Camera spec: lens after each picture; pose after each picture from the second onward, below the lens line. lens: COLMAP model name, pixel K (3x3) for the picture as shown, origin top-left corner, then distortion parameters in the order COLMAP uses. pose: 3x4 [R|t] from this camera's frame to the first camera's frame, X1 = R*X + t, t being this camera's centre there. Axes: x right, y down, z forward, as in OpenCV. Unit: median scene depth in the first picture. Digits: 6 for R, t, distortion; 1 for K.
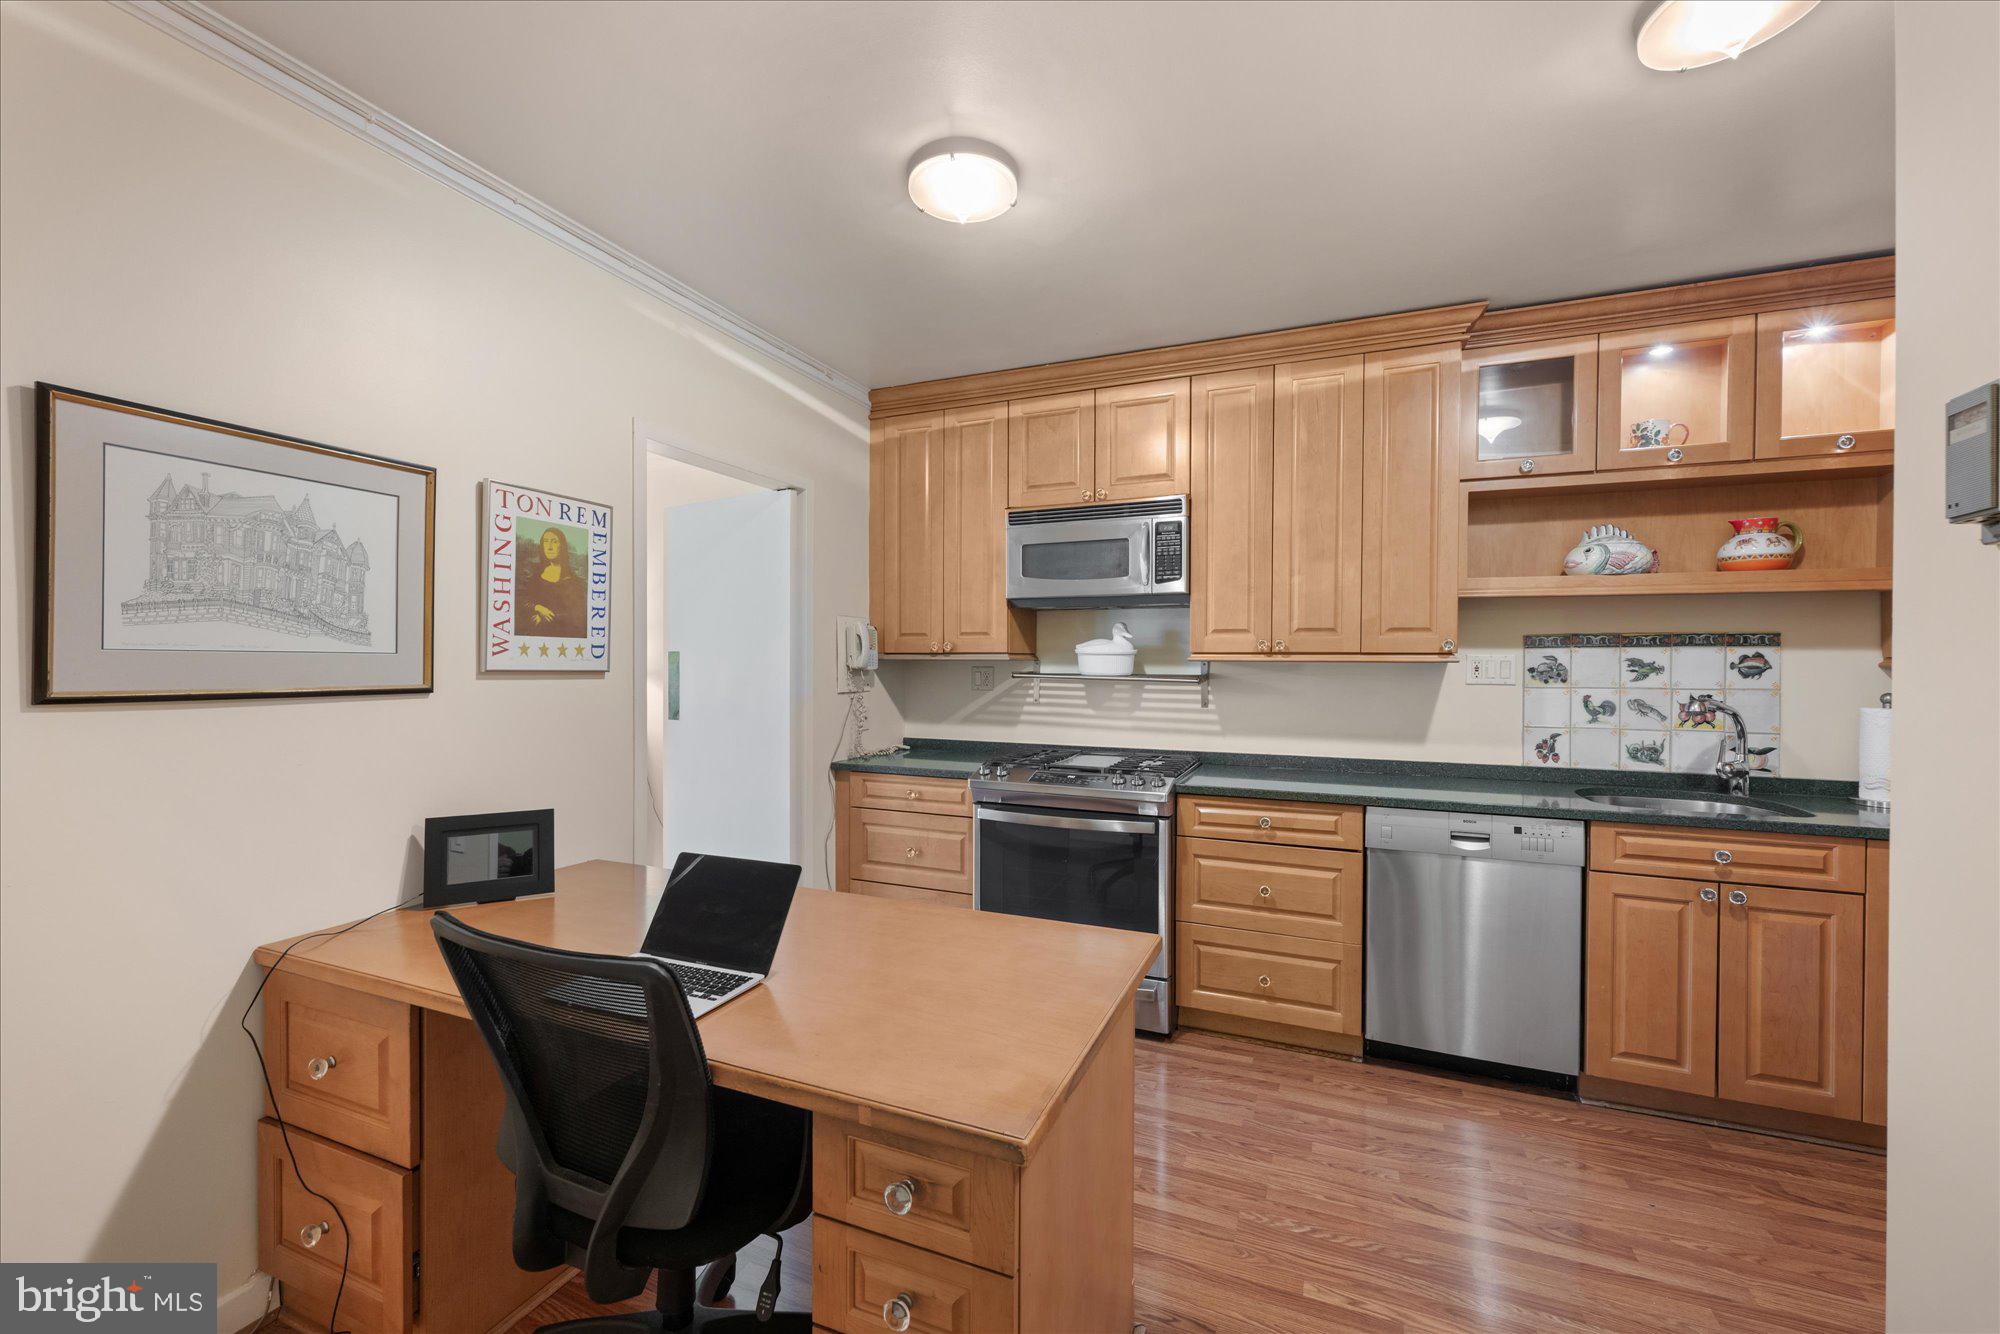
lens RADIAL K [[808.1, 0, 1002.3], [0, 808.1, 660.1], [0, 0, 1]] dist [-0.000235, 0.000262]
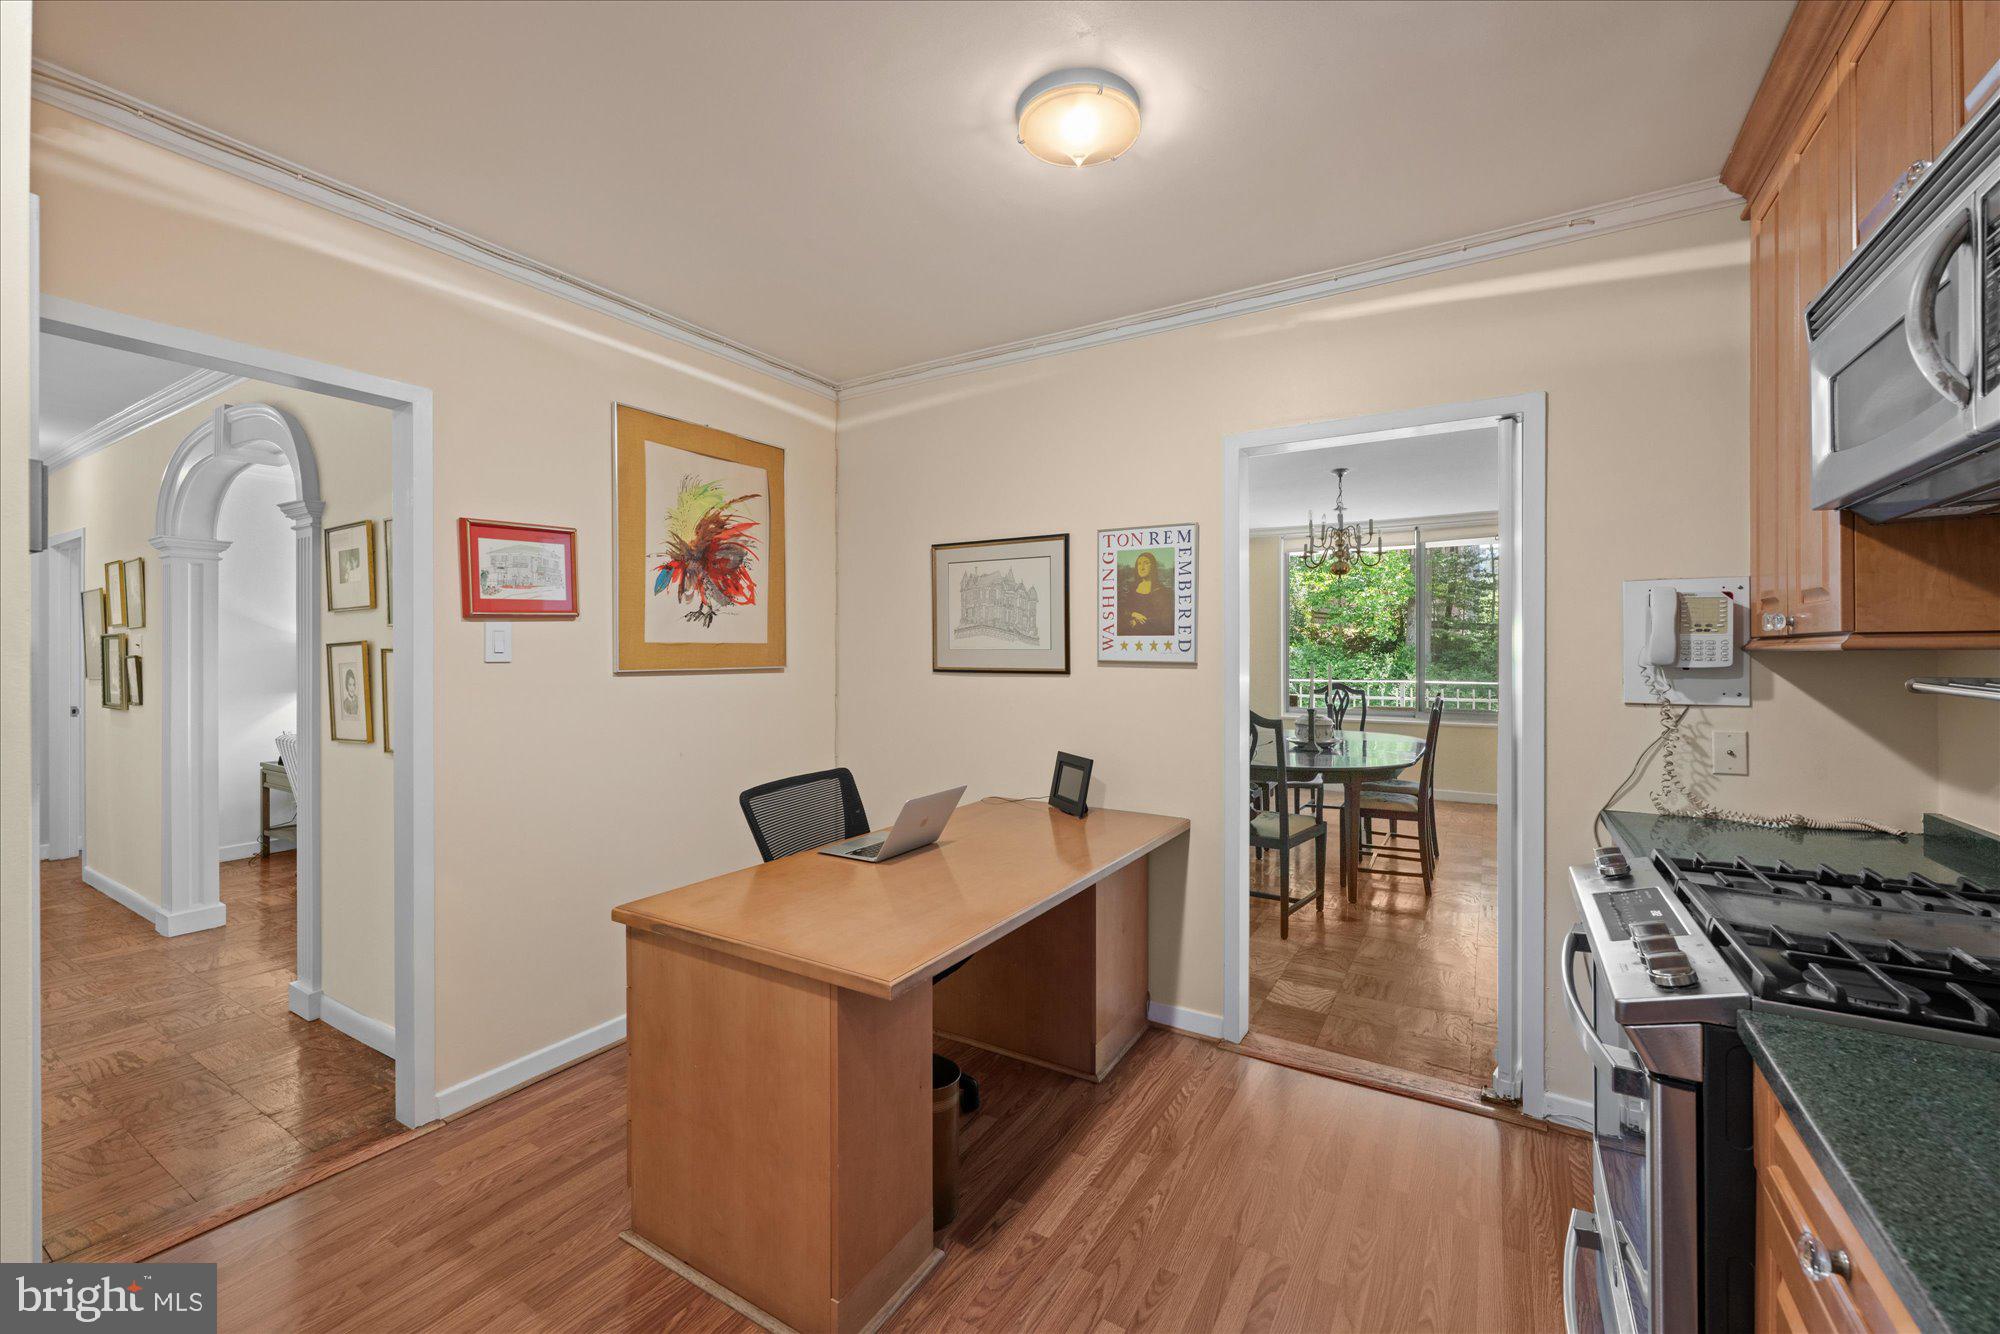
lens RADIAL K [[808.1, 0, 1008.4], [0, 808.1, 651.3], [0, 0, 1]] dist [-0.000235, 0.000262]
pose [[-0.145368, -0.009323, -0.989334, 0.617360], [0.000281, 0.999955, -0.009464, 0.007258], [0.989378, -0.001653, -0.145359, 0.772046]]
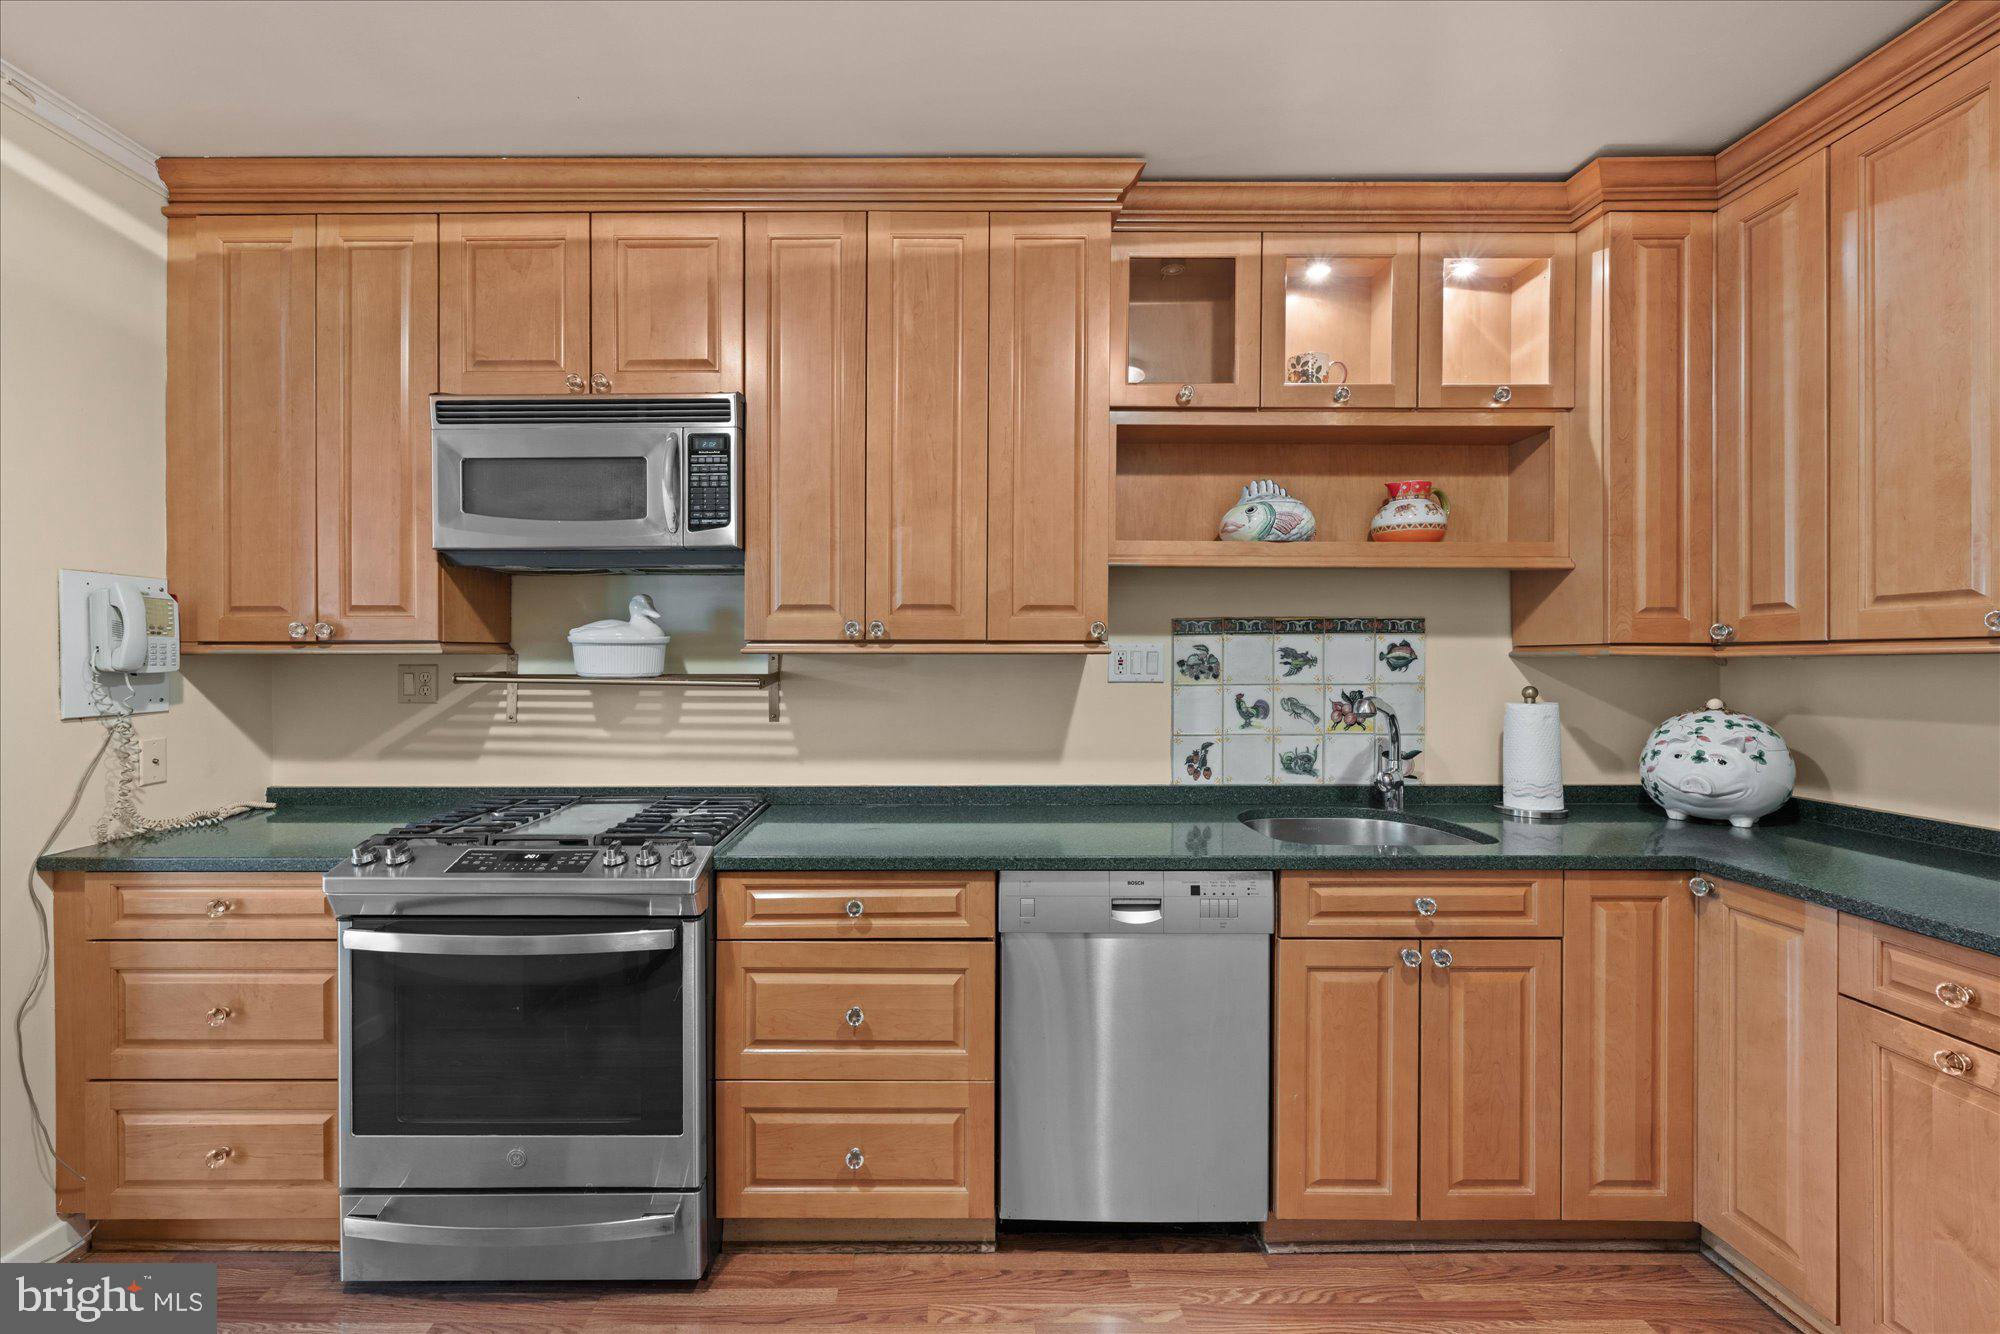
lens RADIAL K [[808.1, 0, 938.8], [0, 808.1, 649.4], [0, 0, 1]] dist [-0.000235, 0.000262]
pose [[0.922037, -0.002962, 0.387090, 0.142296], [0.004562, 0.999984, -0.003216, 0.000453], [-0.387075, 0.004731, 0.922036, 0.392006]]
